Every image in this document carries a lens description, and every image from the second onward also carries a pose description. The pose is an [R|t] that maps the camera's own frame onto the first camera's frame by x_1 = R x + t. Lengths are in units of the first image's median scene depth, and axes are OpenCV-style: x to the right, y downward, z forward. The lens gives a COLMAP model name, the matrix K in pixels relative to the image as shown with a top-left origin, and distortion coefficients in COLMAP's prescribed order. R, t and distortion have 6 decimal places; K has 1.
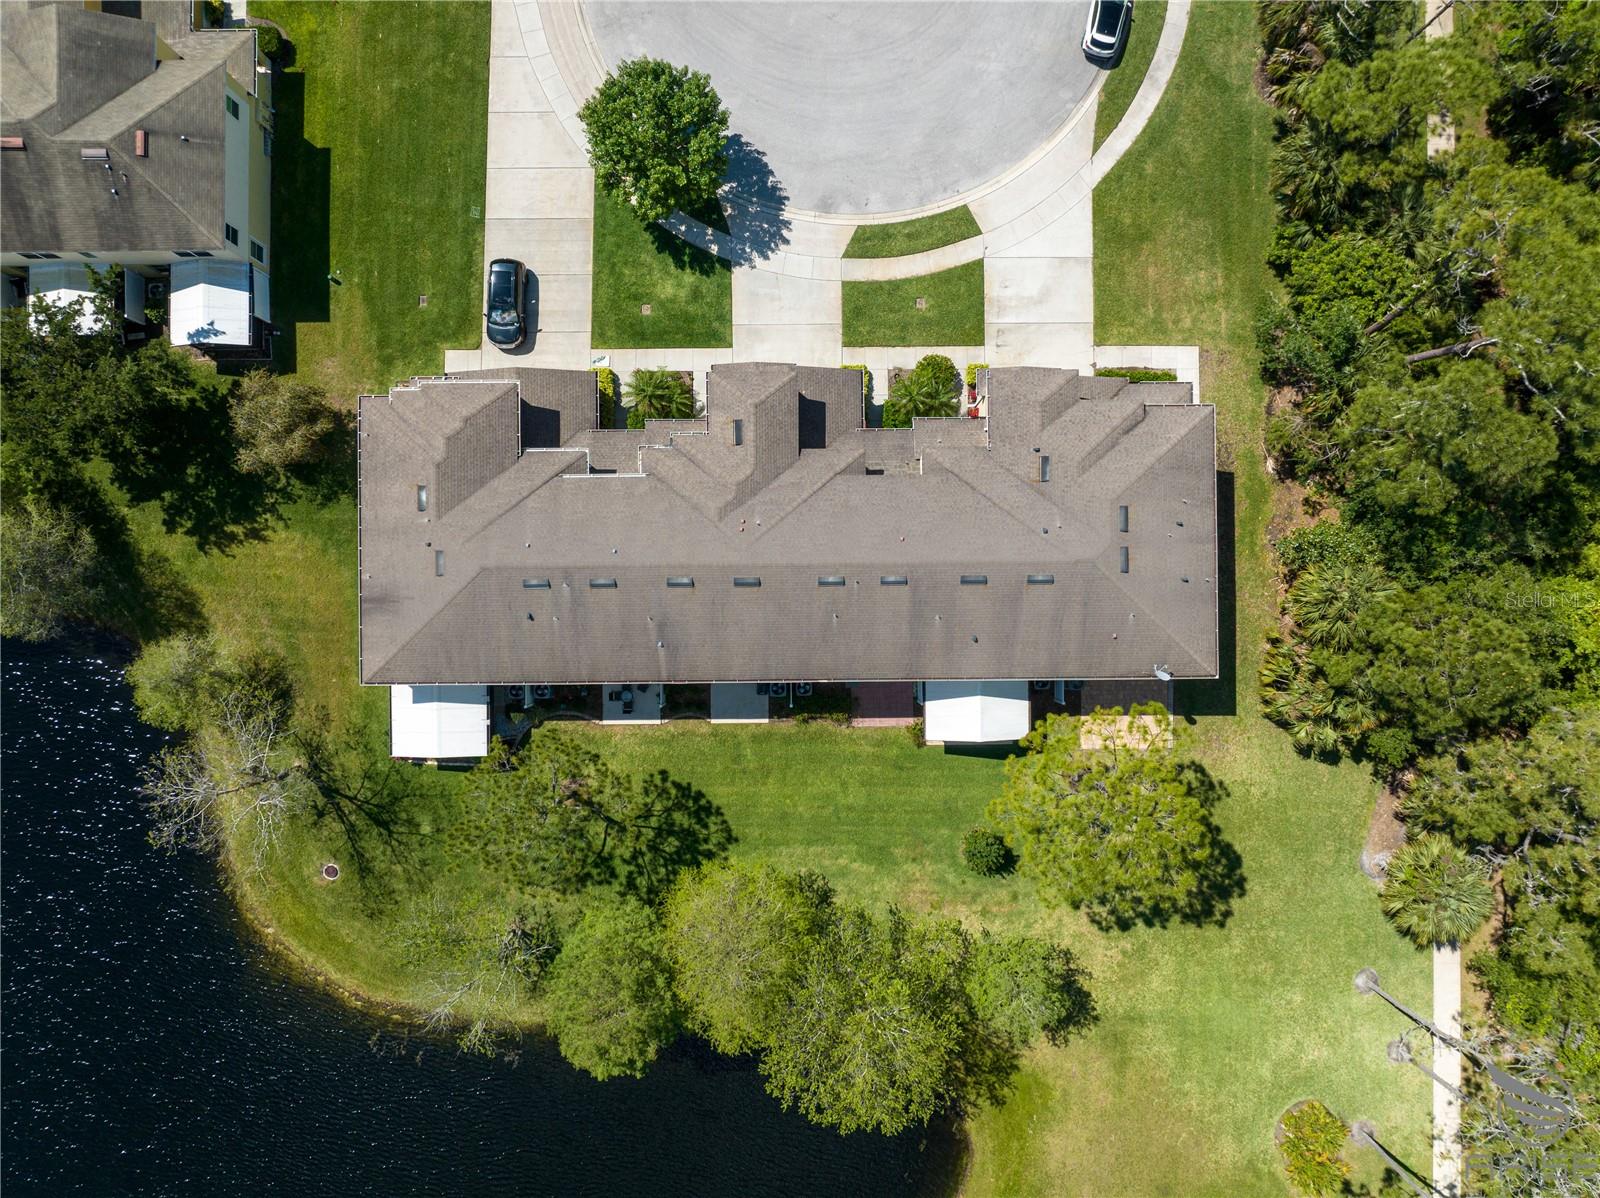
lens RADIAL K [[1124.2, 0, 801.2], [0, 1124.2, 597.9], [0, 0, 1]] dist [-0.031664, -0.007937]
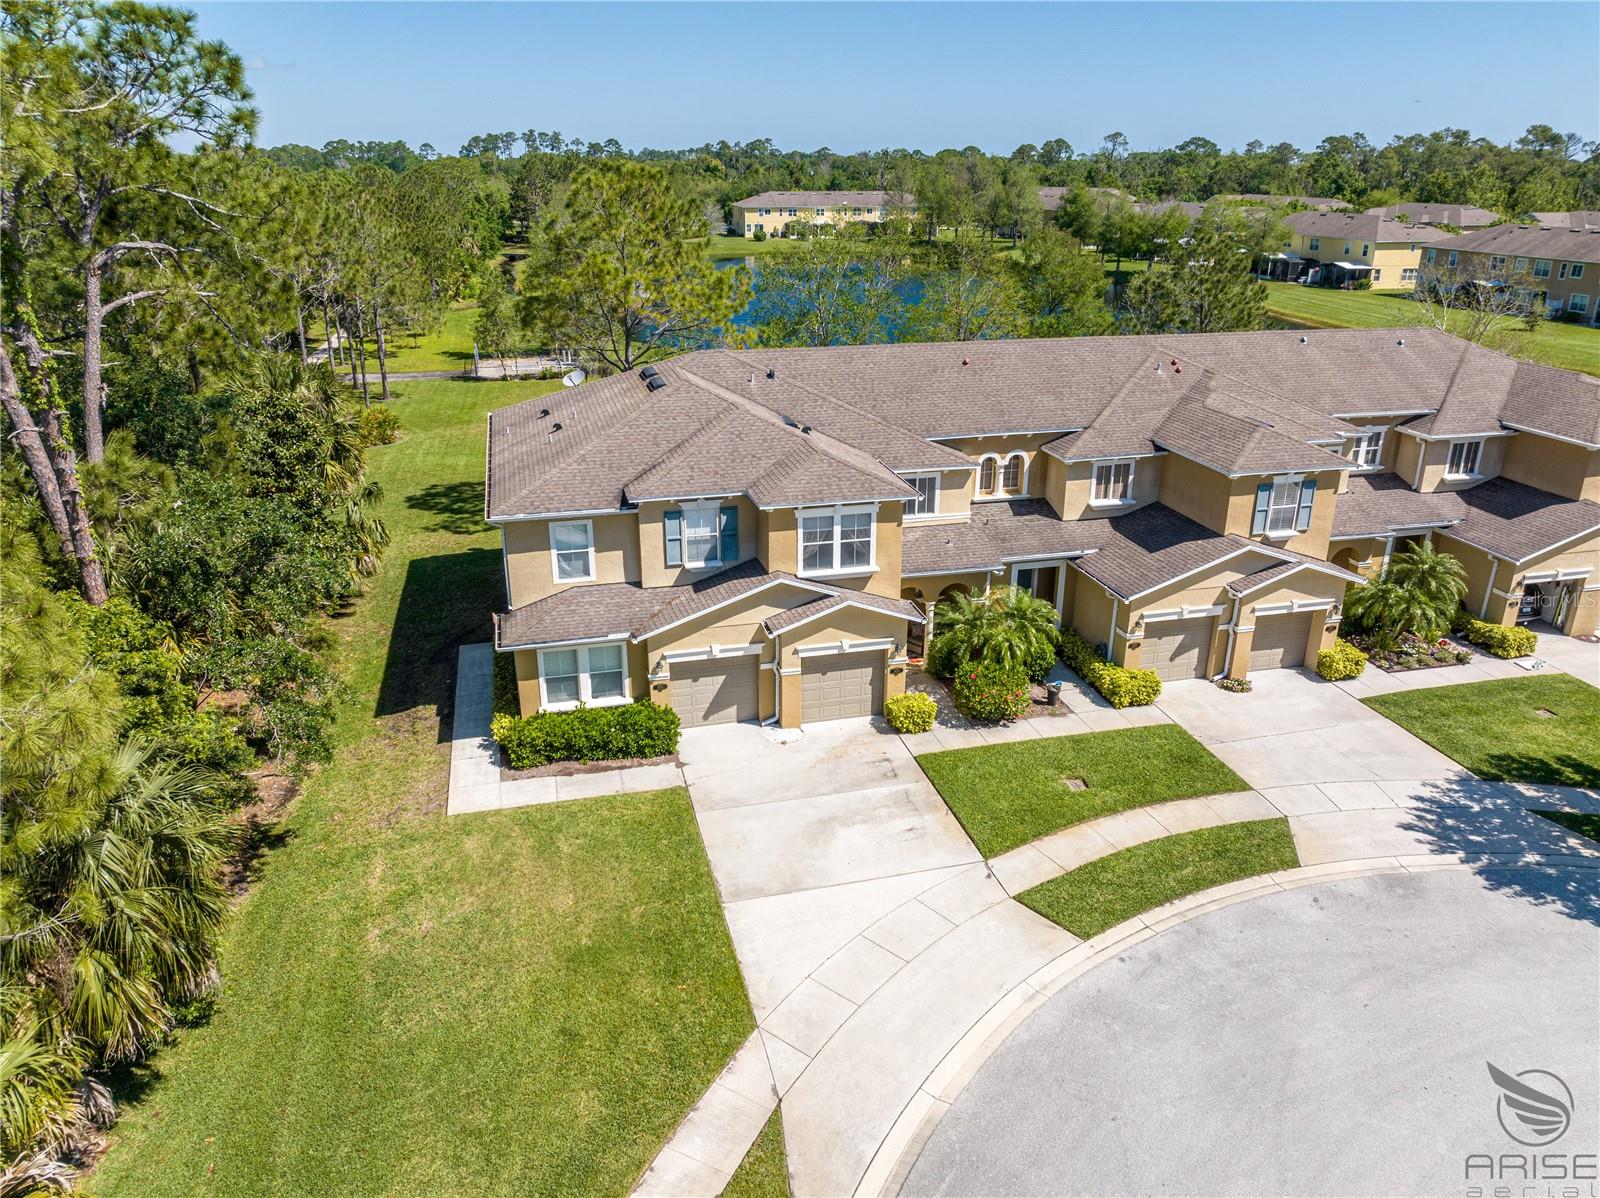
lens RADIAL K [[1124.2, 0, 801.2], [0, 1124.2, 597.9], [0, 0, 1]] dist [-0.031664, -0.007937]
pose [[-0.971763, 0.075305, -0.223621, 0.312872], [-0.235777, -0.347177, 0.907677, -0.625777], [-0.009283, 0.934771, 0.355129, 0.764277]]
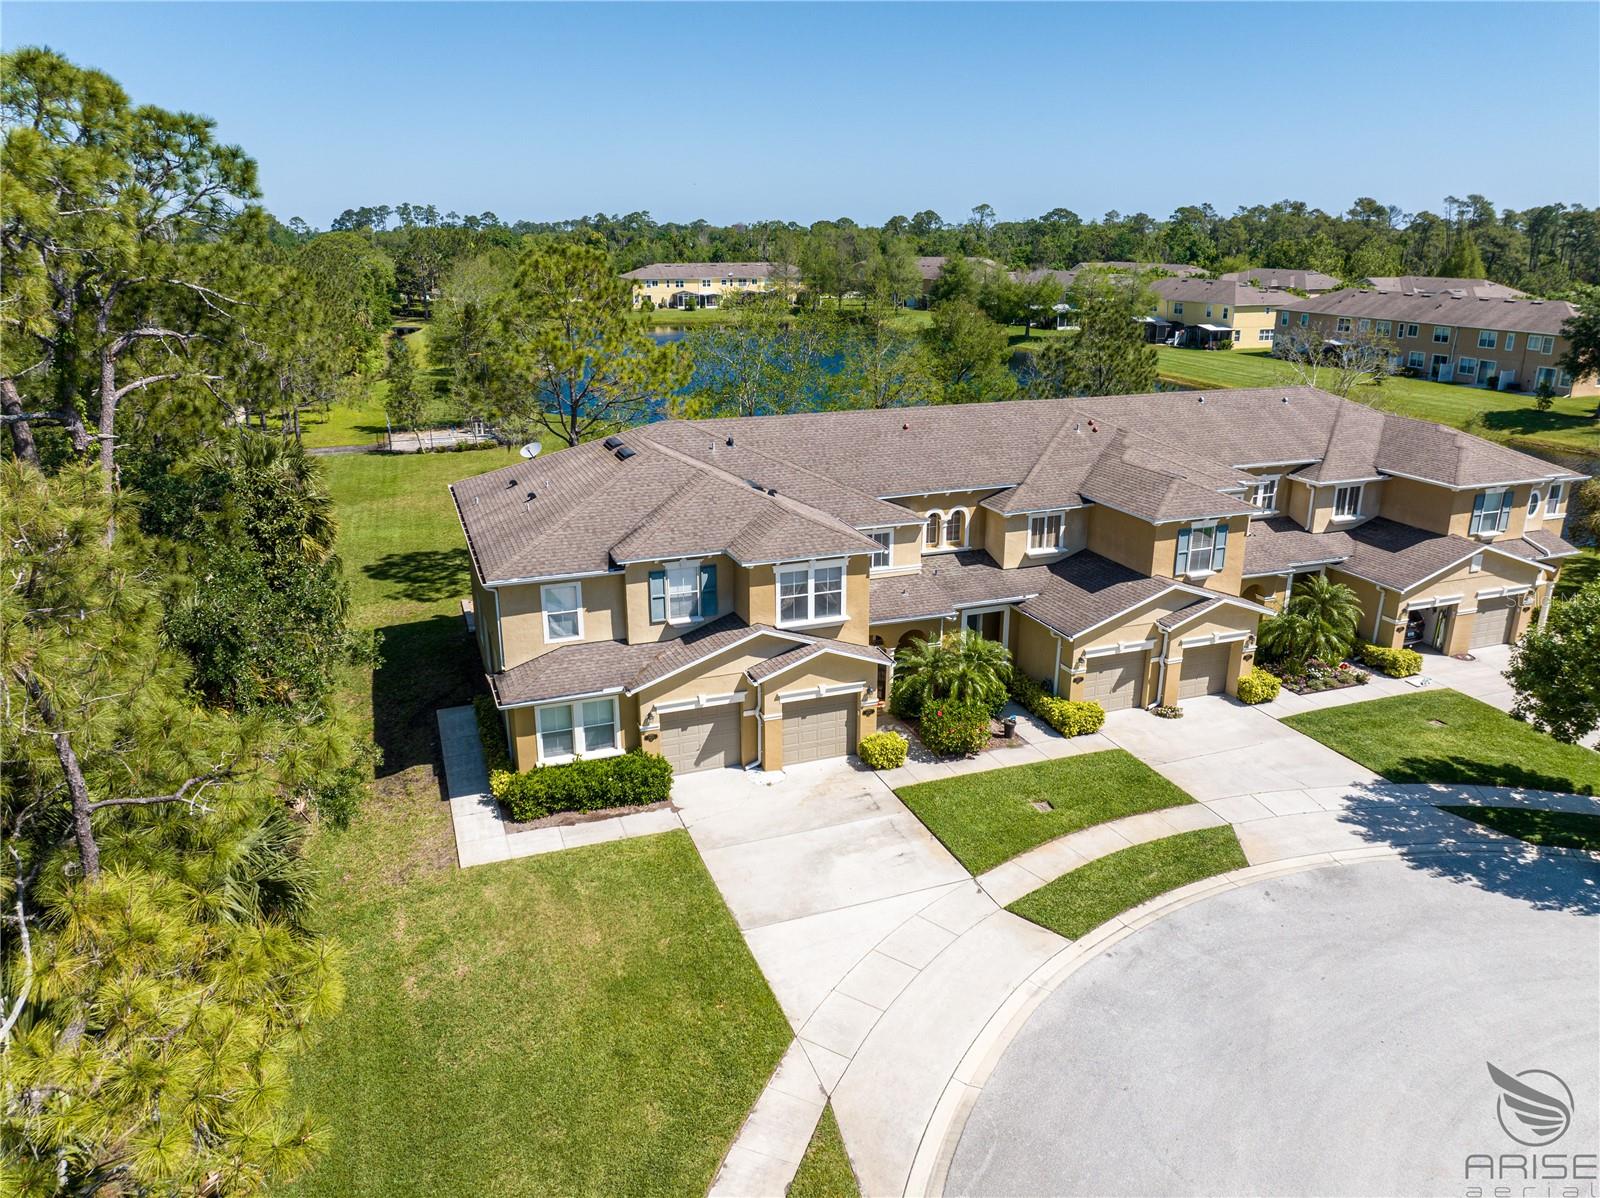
lens RADIAL K [[1124.2, 0, 801.2], [0, 1124.2, 597.9], [0, 0, 1]] dist [-0.031664, -0.007937]
pose [[-0.940813, 0.097374, -0.324637, 0.362716], [-0.338884, -0.285216, 0.896554, -0.649797], [-0.005291, 0.953504, 0.301334, 0.757350]]
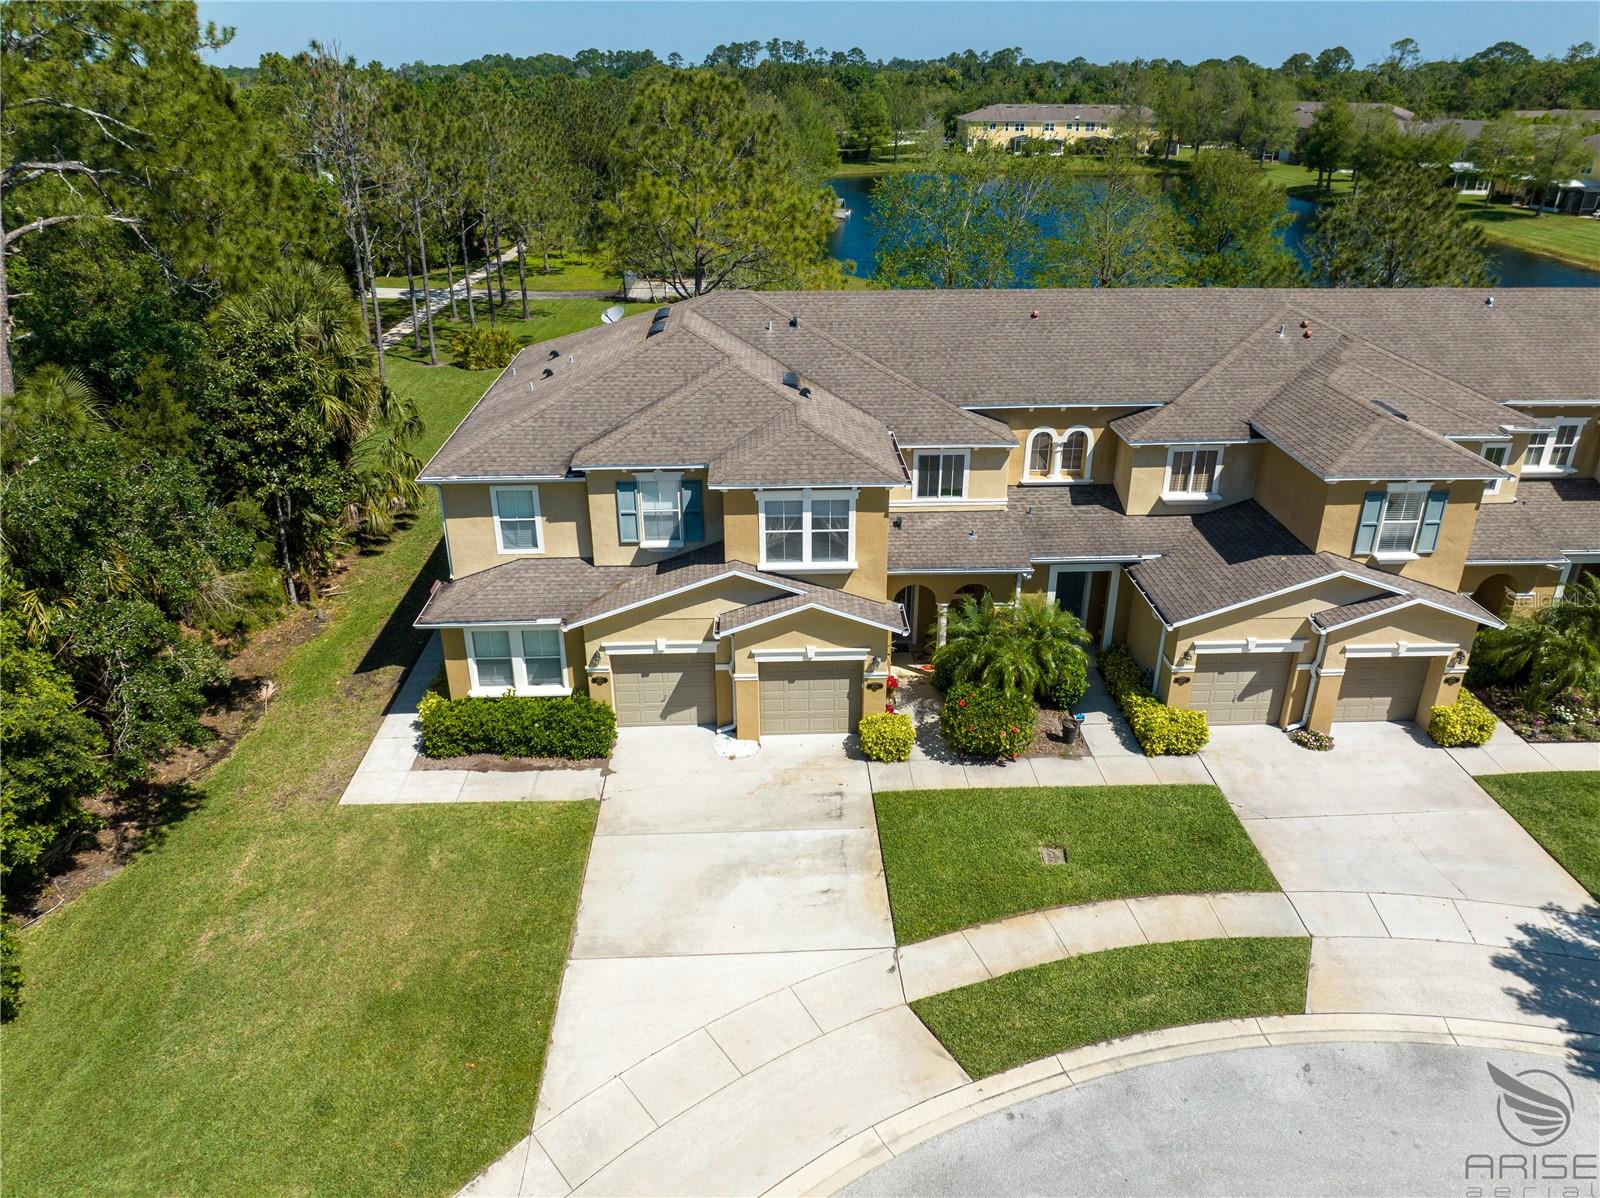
lens RADIAL K [[1126.4, 0, 801.1], [0, 1126.4, 597.6], [0, 0, 1]] dist [-0.047557, 0.023653]
pose [[-0.999601, 0.005579, -0.027706, 0.200424], [-0.027487, -0.419879, 0.907164, -0.562509], [-0.006572, 0.907563, 0.419865, 0.763536]]
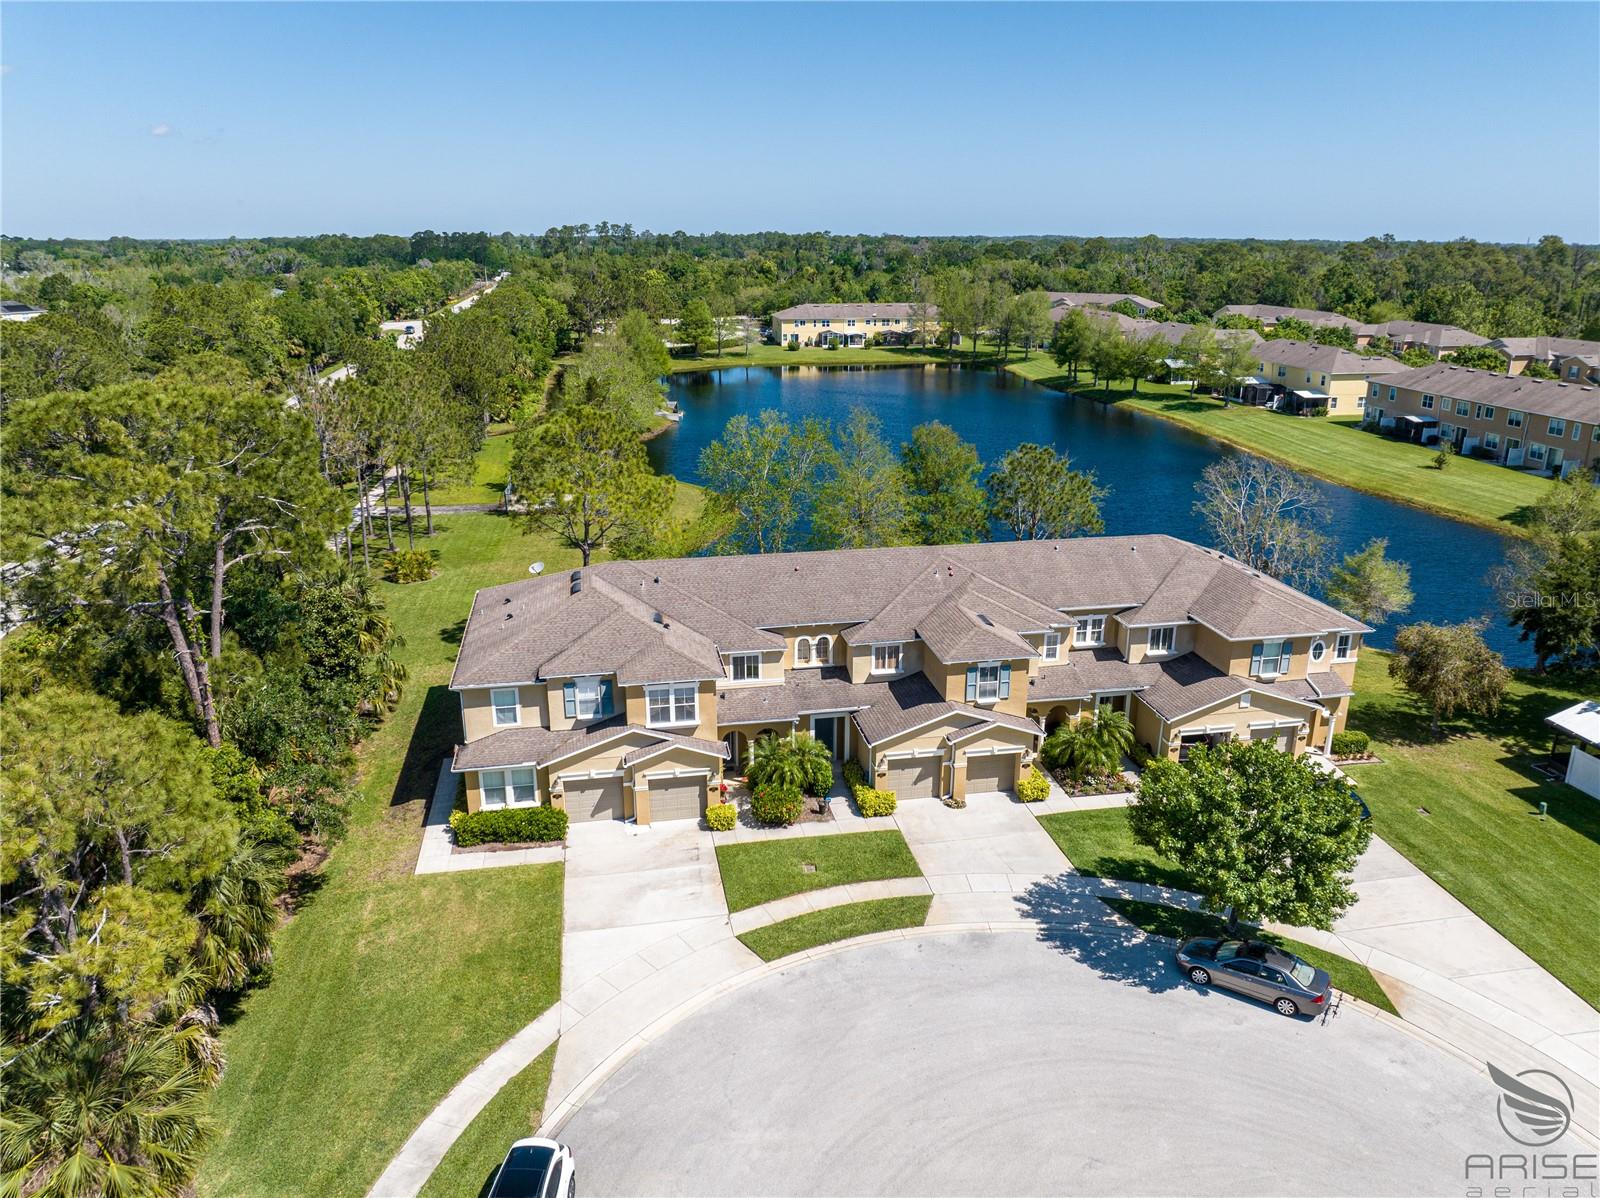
lens RADIAL K [[1124.2, 0, 801.2], [0, 1124.2, 597.9], [0, 0, 1]] dist [-0.031664, -0.007937]
pose [[-0.984777, 0.044342, -0.168070, 0.225069], [-0.173619, -0.297591, 0.938774, -0.884463], [-0.008389, 0.953663, 0.300759, 0.616001]]
